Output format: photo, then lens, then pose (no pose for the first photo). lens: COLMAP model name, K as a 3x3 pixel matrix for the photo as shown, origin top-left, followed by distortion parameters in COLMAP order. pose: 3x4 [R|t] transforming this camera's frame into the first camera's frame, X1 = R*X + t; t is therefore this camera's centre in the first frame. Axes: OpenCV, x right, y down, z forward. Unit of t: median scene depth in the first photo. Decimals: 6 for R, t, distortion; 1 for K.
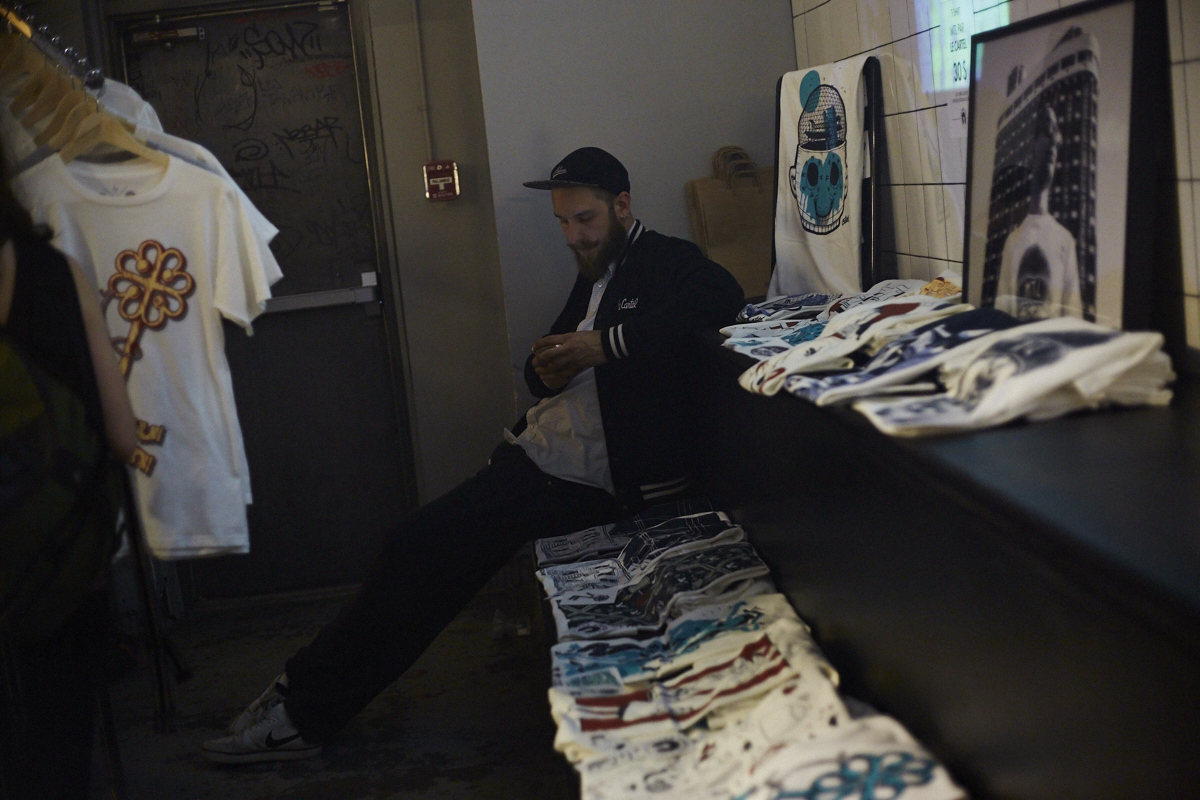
lens RADIAL K [[1738.2, 0, 600.0], [0, 1738.2, 400.0], [0, 0, 1]] dist [-0.116742, -0.037607]
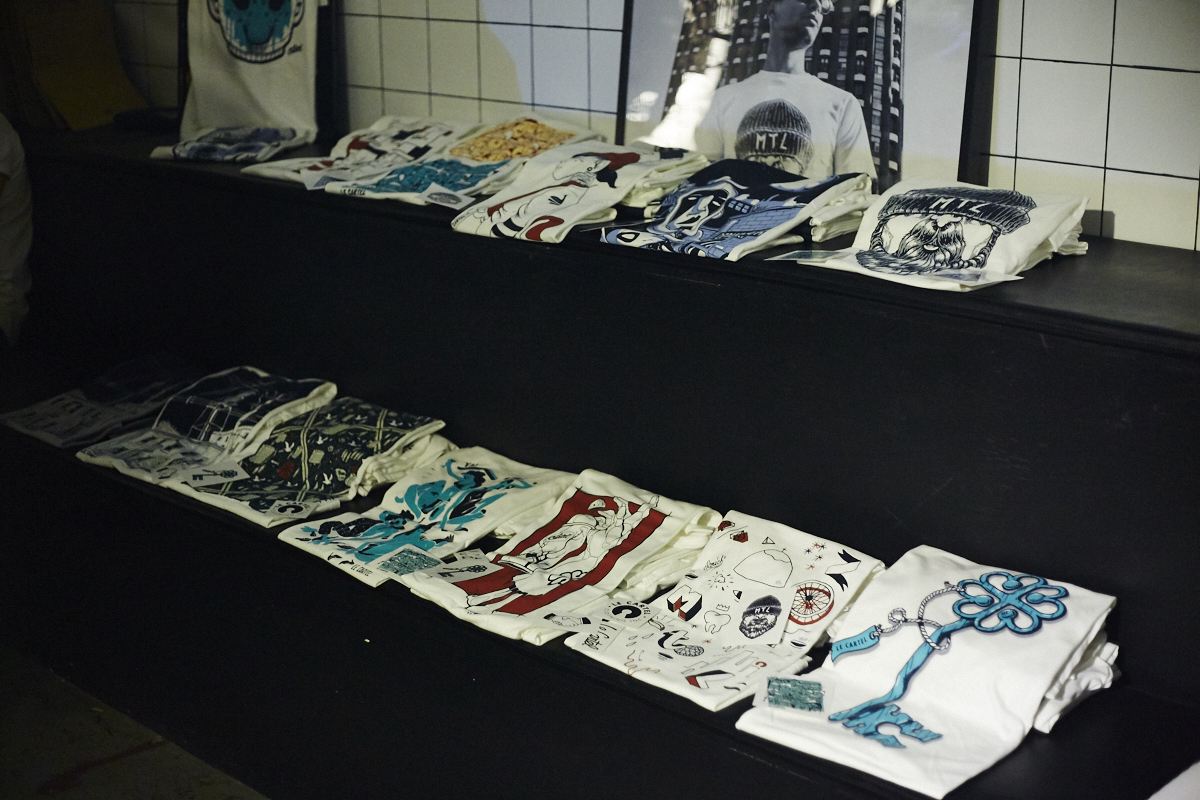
lens RADIAL K [[1738.2, 0, 600.0], [0, 1738.2, 400.0], [0, 0, 1]] dist [-0.116742, -0.037607]
pose [[0.736623, -0.096685, 0.669357, -0.488510], [0.018142, 0.992197, 0.123352, -0.033781], [-0.676060, -0.078720, 0.732629, 0.228095]]
